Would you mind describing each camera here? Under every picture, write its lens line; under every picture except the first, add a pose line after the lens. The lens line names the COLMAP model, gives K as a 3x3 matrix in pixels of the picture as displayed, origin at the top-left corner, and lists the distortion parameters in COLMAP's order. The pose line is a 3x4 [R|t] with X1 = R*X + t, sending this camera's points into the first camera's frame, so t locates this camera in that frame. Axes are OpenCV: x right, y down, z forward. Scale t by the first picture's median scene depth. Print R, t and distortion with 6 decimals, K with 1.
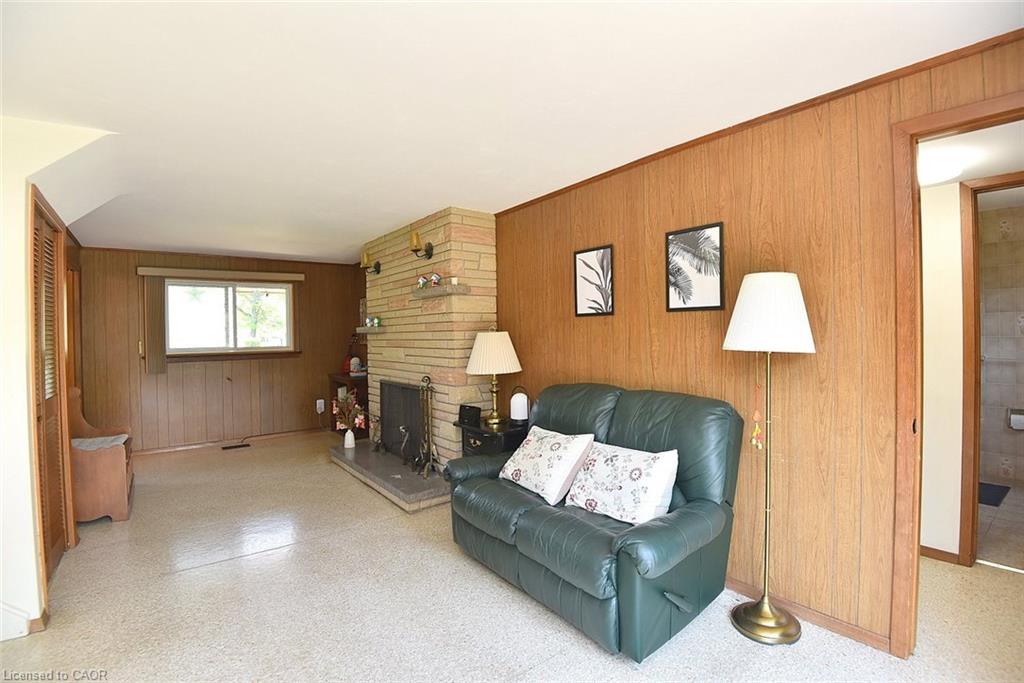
lens RADIAL K [[475.8, 0, 510.4], [0, 475.8, 346.4], [0, 0, 1]] dist [-0.039295, -0.002270]
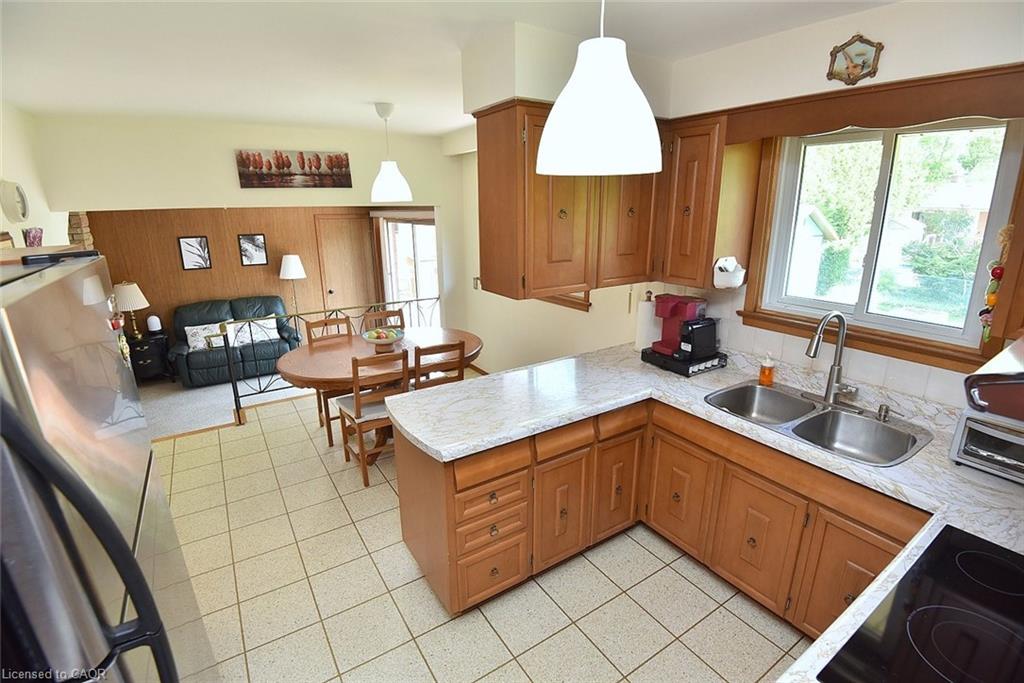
lens RADIAL K [[475.8, 0, 515.3], [0, 475.8, 344.9], [0, 0, 1]] dist [-0.039295, -0.002270]
pose [[0.054838, -0.265931, 0.962431, -2.004688], [0.019974, 0.963981, 0.265221, -0.288104], [-0.998295, 0.004679, 0.058175, -0.569224]]
